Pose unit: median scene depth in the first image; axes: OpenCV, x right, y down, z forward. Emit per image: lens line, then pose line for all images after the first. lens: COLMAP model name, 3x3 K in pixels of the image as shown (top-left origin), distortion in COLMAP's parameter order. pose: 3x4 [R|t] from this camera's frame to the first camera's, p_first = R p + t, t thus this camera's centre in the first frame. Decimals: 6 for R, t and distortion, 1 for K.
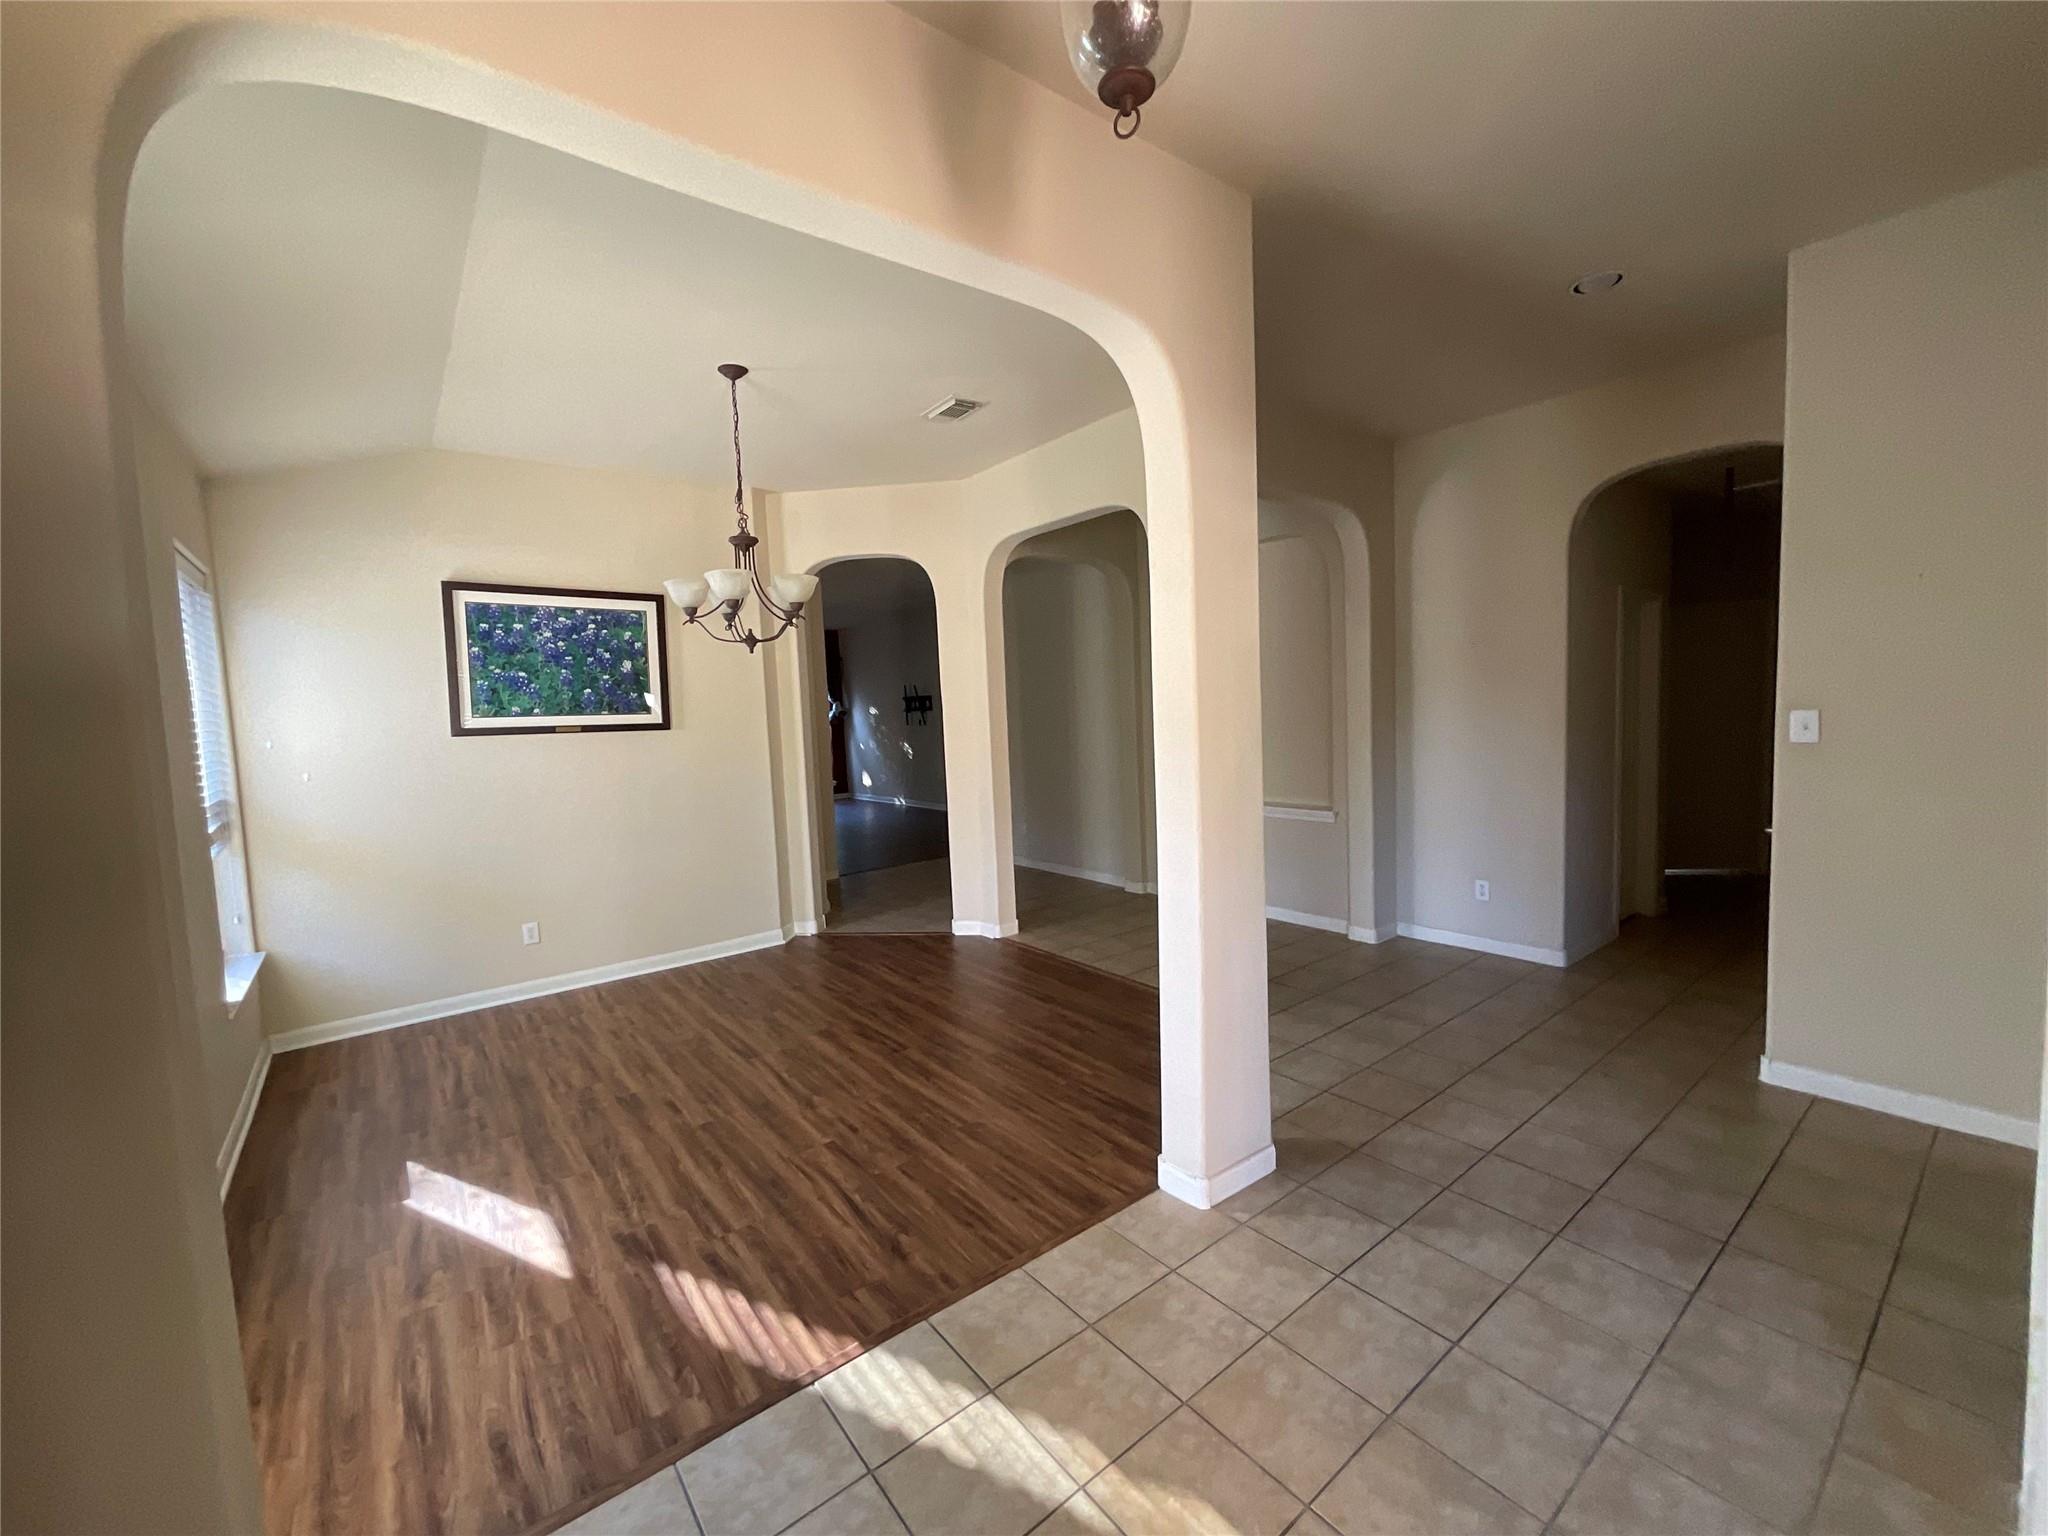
lens RADIAL K [[834.5, 0, 1024.0], [0, 834.5, 768.0], [0, 0, 1]] dist [-0.000572, 0.000219]
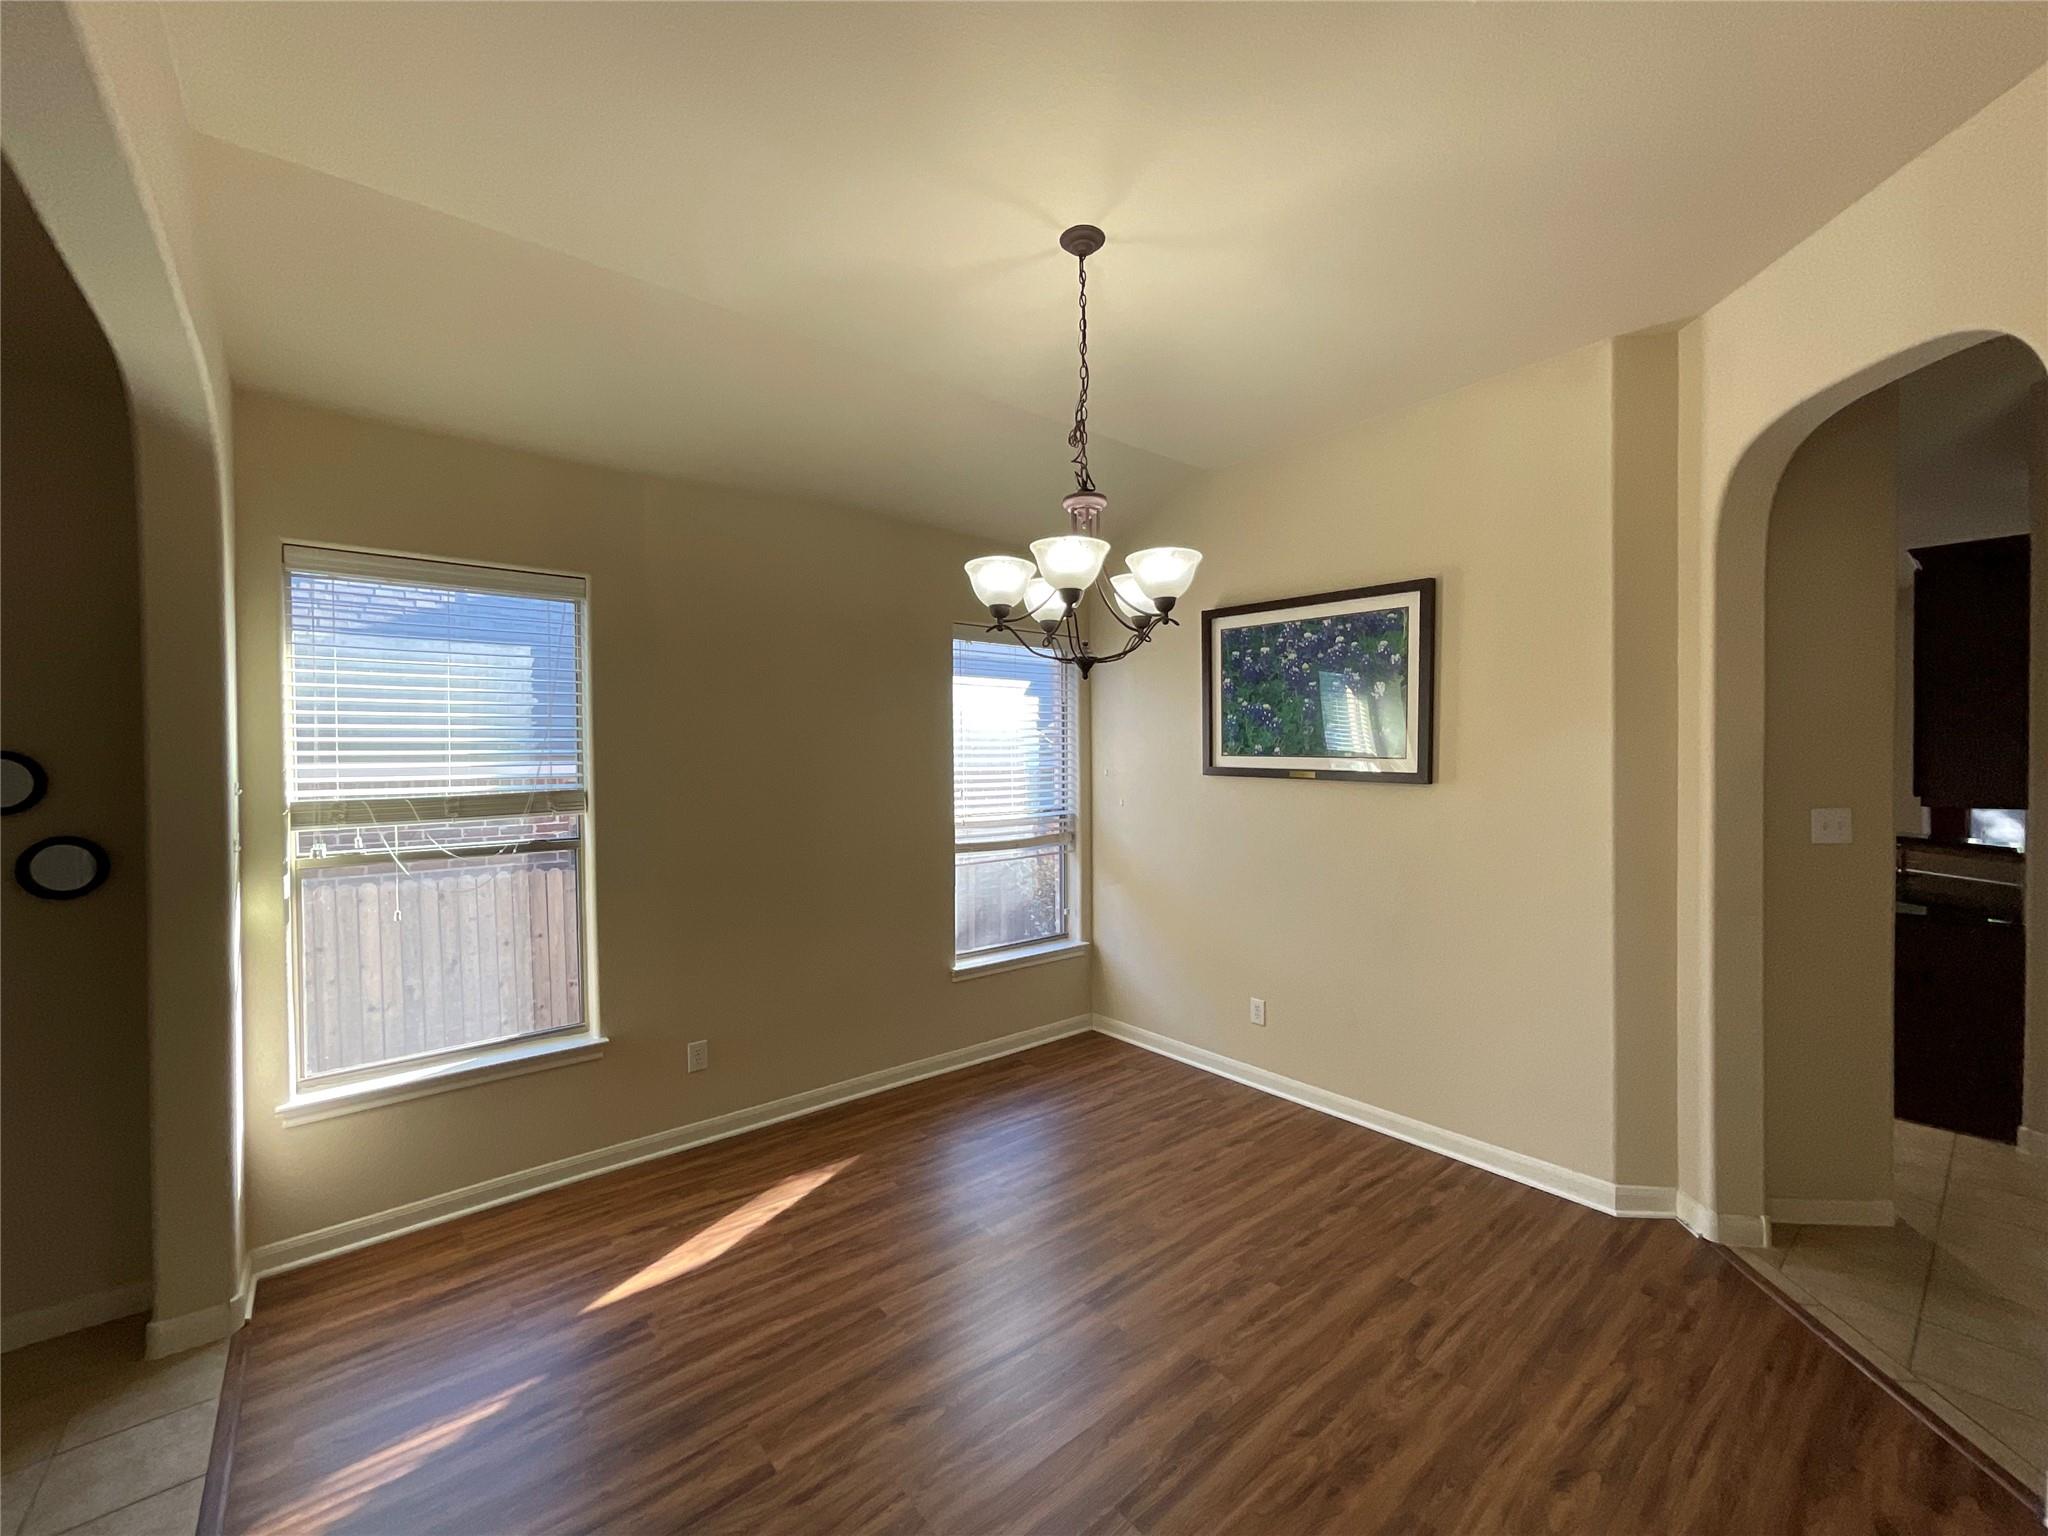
lens RADIAL K [[834.5, 0, 1024.0], [0, 834.5, 768.0], [0, 0, 1]] dist [-0.000572, 0.000219]
pose [[0.025480, 0.059040, -0.997930, 0.242616], [-0.069402, 0.995950, 0.057150, -0.082846], [0.997263, 0.067802, 0.029475, 0.747940]]
